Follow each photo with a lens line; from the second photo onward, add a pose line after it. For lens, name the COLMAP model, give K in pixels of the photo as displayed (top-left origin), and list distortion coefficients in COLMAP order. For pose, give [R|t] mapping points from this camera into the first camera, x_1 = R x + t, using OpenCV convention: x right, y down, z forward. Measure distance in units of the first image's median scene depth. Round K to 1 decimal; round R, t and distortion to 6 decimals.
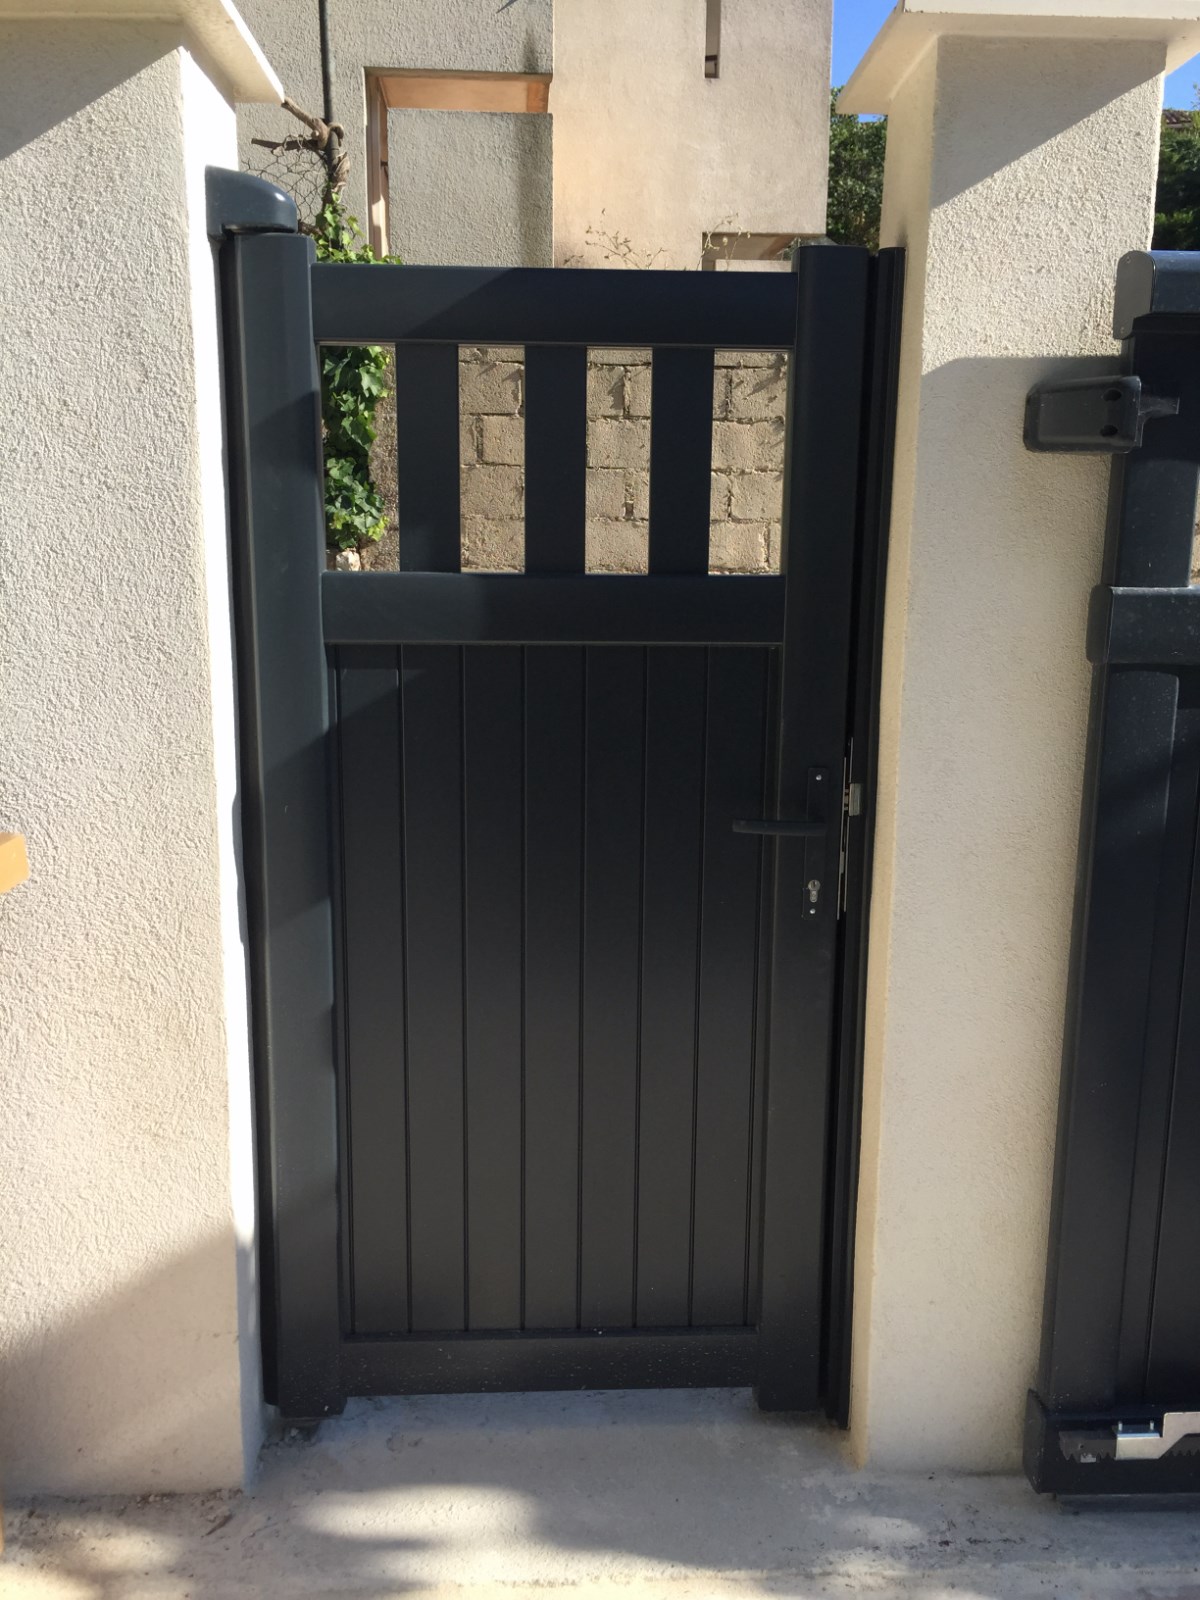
lens RADIAL K [[1349.5, 0, 598.8], [0, 1349.5, 798.2], [0, 0, 1]] dist [0.029237, -0.010780]
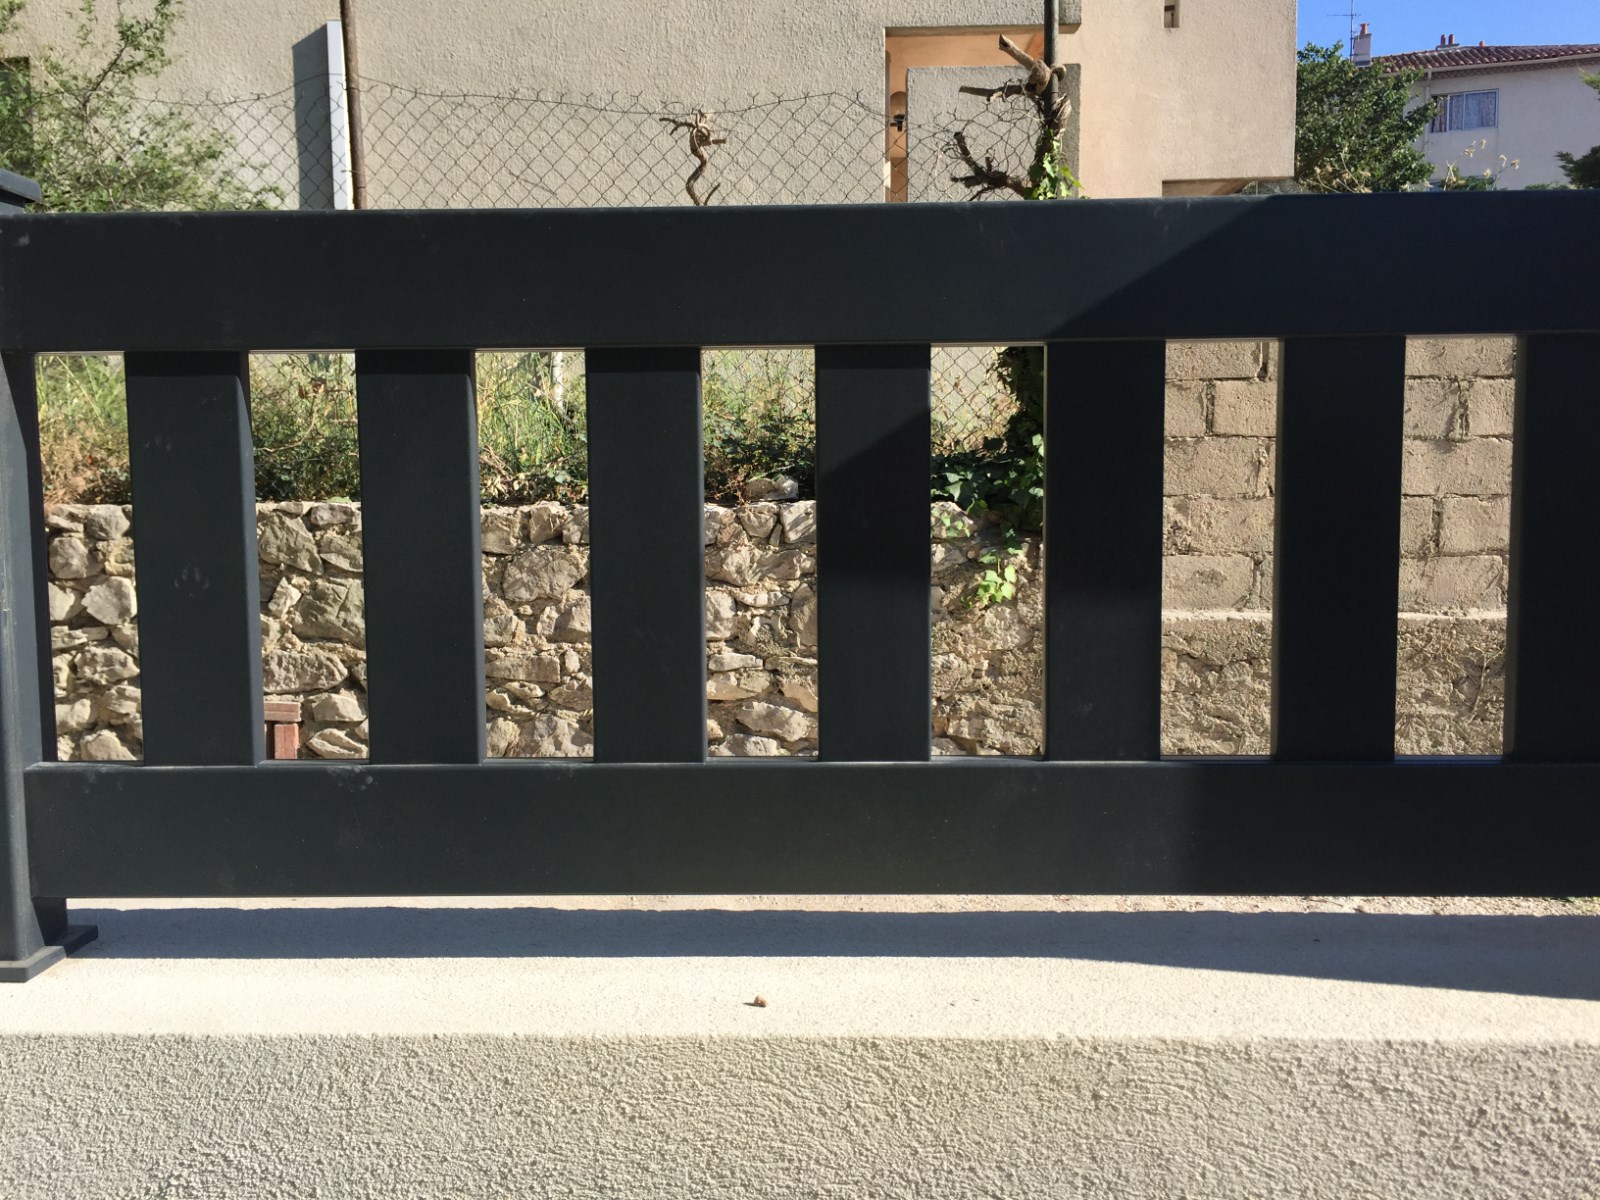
lens RADIAL K [[1349.5, 0, 802.4], [0, 1349.5, 604.3], [0, 0, 1]] dist [0.029237, -0.010780]
pose [[0.997332, -0.020572, -0.070036, -0.283245], [0.013334, 0.994665, -0.102292, -0.056266], [0.071767, 0.101085, 0.992286, 0.139849]]
